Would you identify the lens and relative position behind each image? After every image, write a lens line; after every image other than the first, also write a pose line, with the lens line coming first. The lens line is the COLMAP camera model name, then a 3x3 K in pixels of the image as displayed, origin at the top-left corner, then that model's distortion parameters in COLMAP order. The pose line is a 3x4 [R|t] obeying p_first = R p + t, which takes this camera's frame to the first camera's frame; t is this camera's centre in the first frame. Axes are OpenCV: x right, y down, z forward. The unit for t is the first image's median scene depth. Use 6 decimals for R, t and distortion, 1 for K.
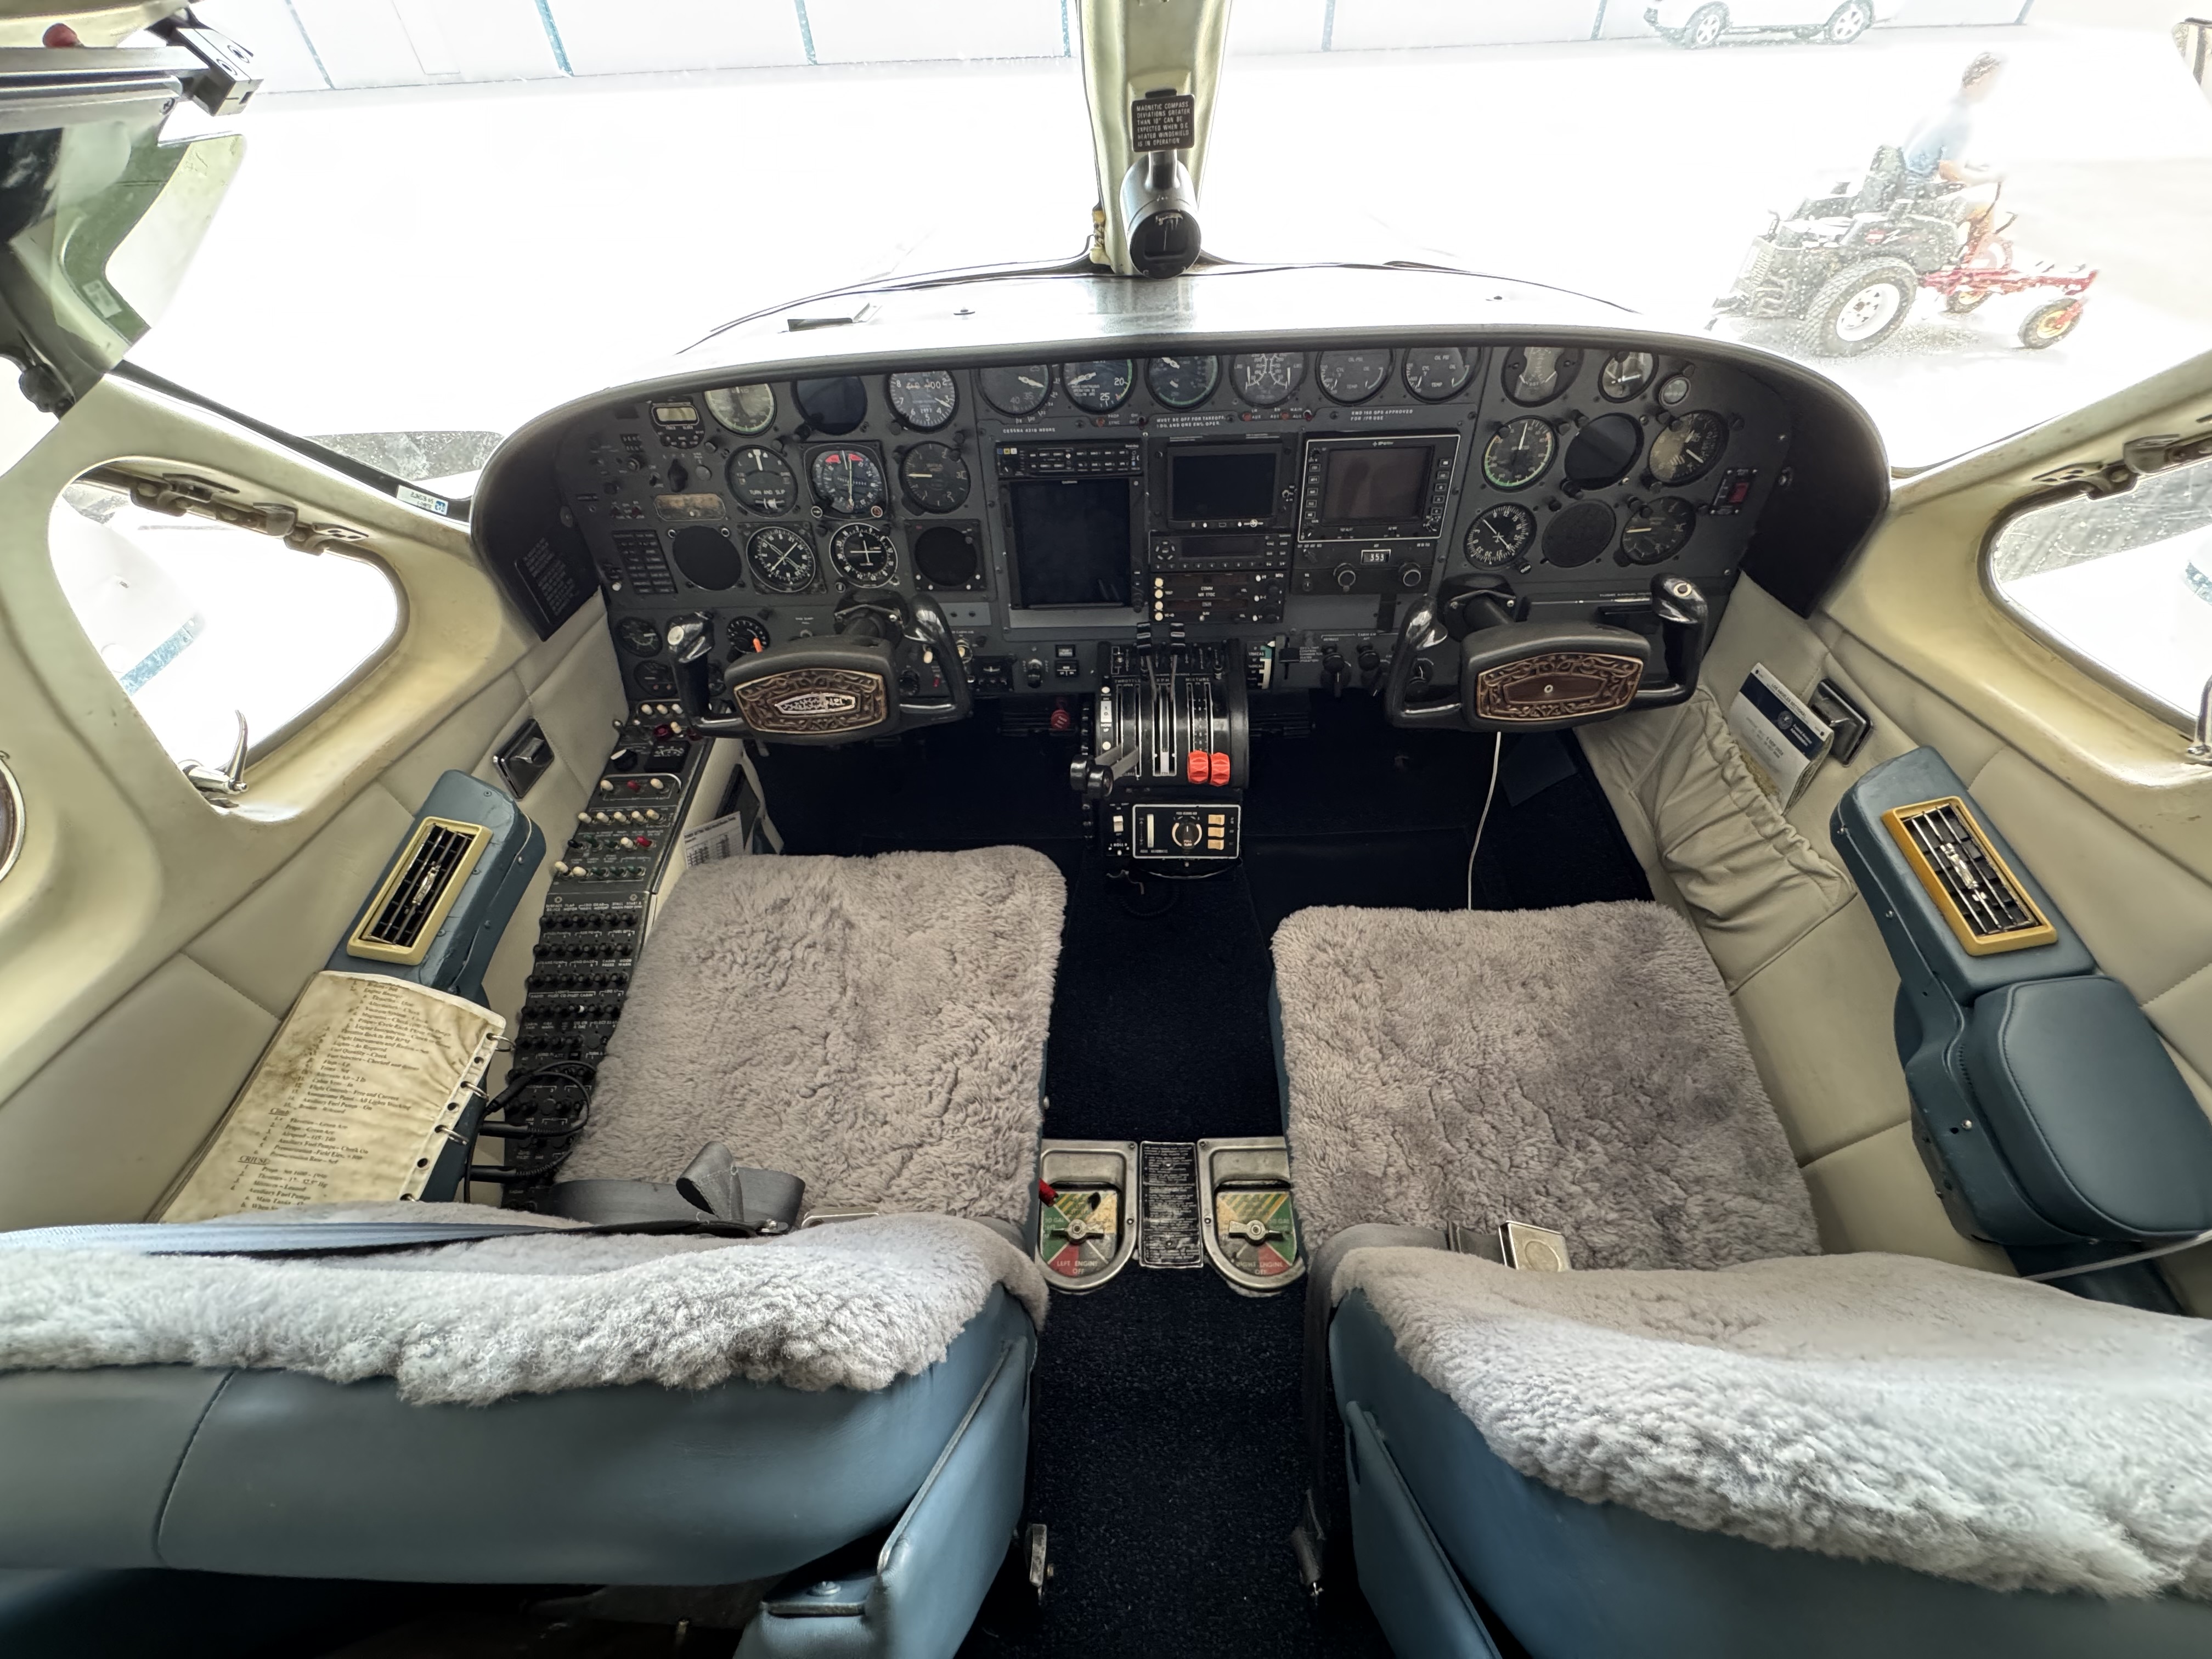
lens RADIAL K [[882.9, 0, 1109.6], [0, 882.9, 831.6], [0, 0, 1]] dist [-0.004243, -0.000193]
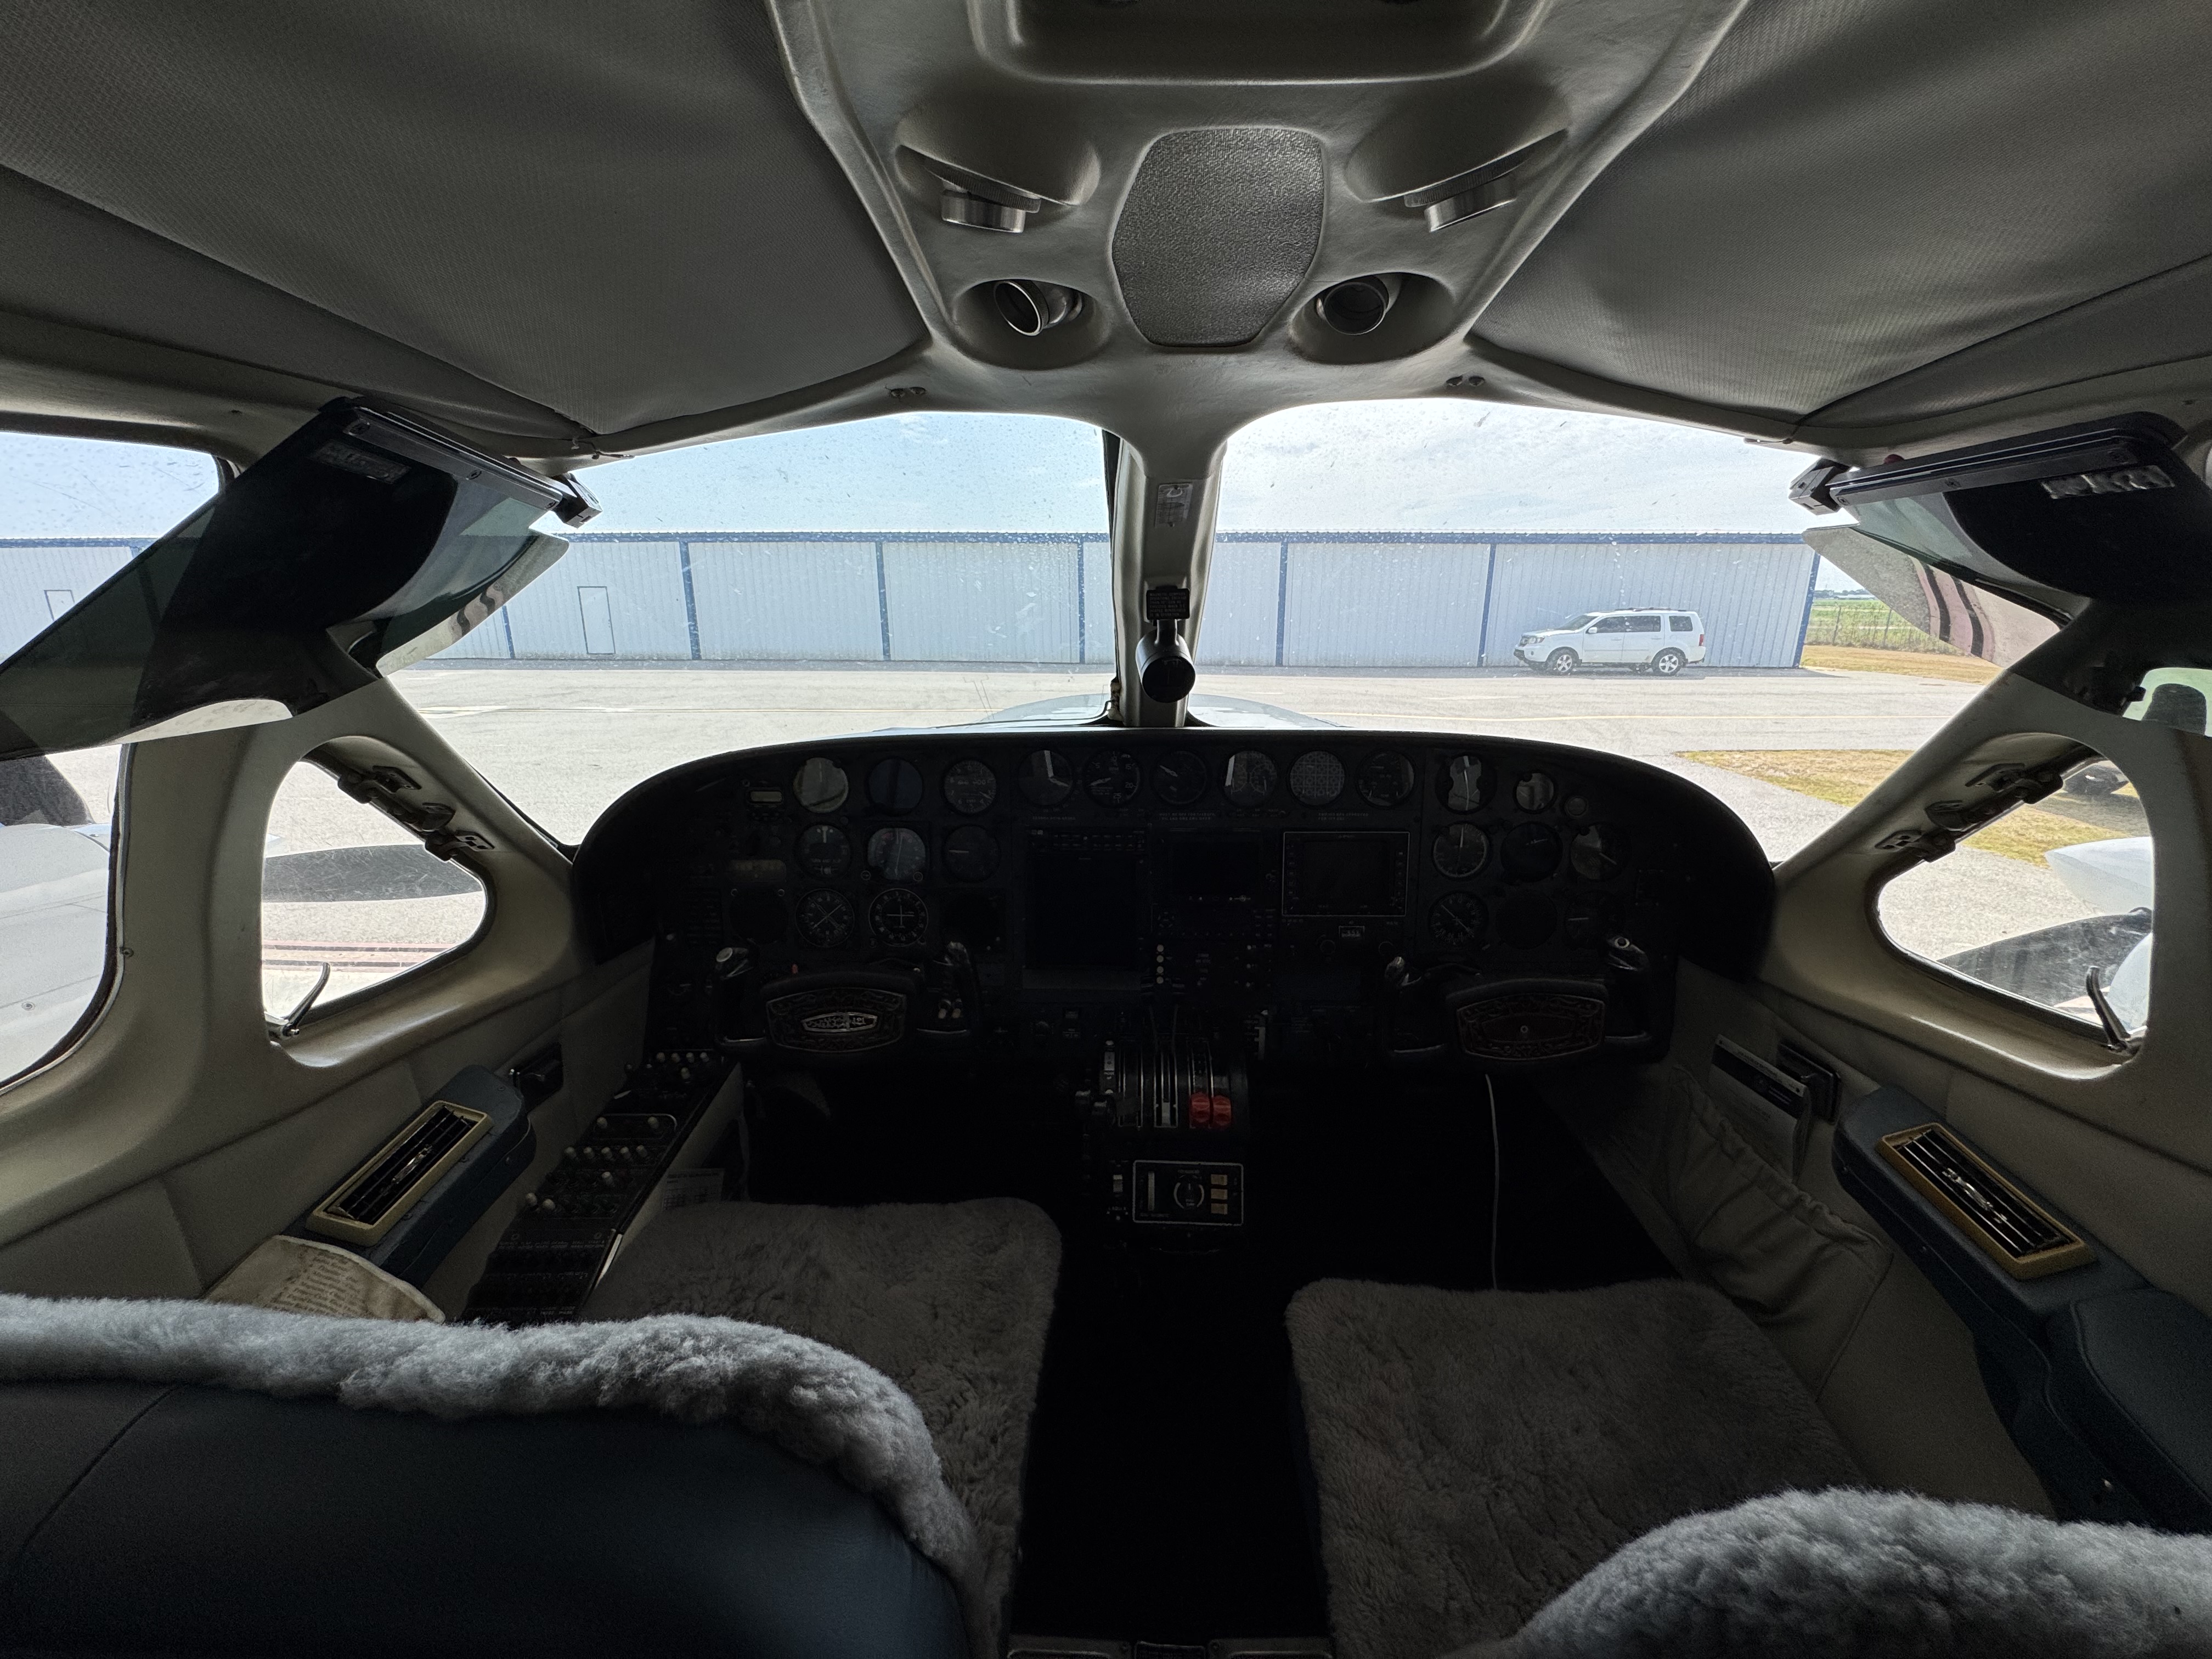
lens RADIAL K [[894.3, 0, 1109.9], [0, 894.3, 837.8], [0, 0, 1]] dist [-0.003126, 0.000530]
pose [[0.999363, 0.035356, 0.004902, -0.019606], [-0.027729, 0.855473, -0.517105, 0.197647], [-0.022477, 0.516639, 0.855908, -0.039207]]
